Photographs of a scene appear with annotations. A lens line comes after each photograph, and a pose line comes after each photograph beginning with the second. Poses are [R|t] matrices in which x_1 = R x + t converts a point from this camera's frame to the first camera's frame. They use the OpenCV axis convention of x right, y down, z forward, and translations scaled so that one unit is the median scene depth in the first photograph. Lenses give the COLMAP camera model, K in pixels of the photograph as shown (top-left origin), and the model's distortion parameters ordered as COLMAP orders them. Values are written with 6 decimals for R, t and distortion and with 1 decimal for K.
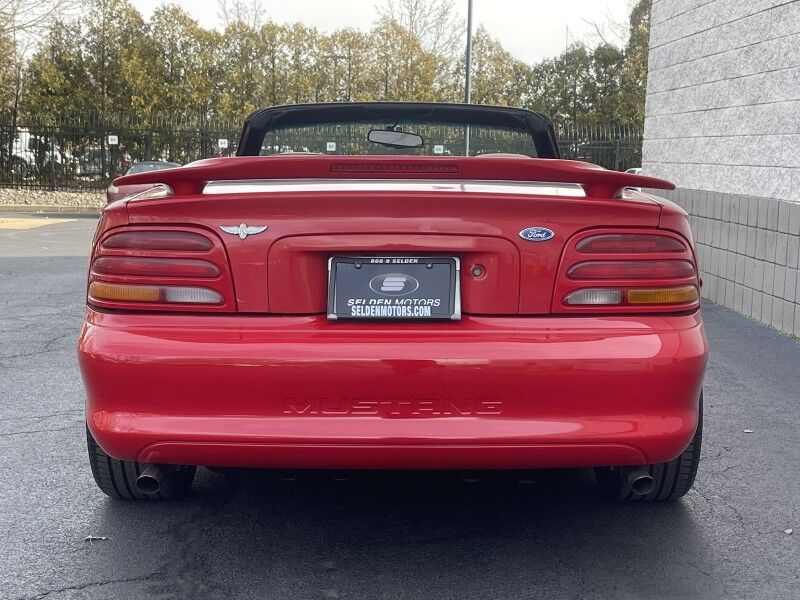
lens RADIAL K [[1264.2, 0, 390.2], [0, 1264.2, 300.9], [0, 0, 1]] dist [0.192239, -0.733667]
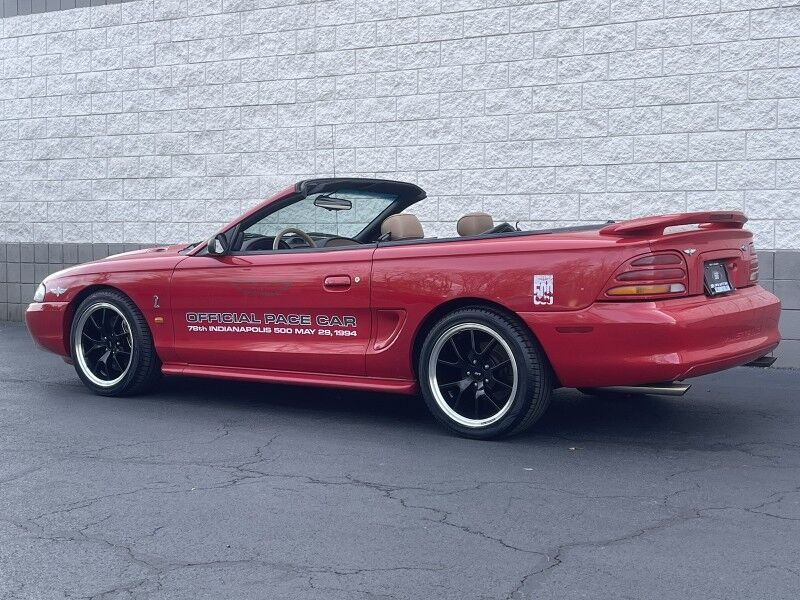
lens RADIAL K [[1264.2, 0, 390.2], [0, 1264.2, 300.9], [0, 0, 1]] dist [0.192239, -0.733667]
pose [[0.571319, -0.072480, 0.817521, -1.907809], [0.109715, 0.993897, 0.011443, -0.052592], [-0.813362, 0.083157, 0.575785, 0.273807]]
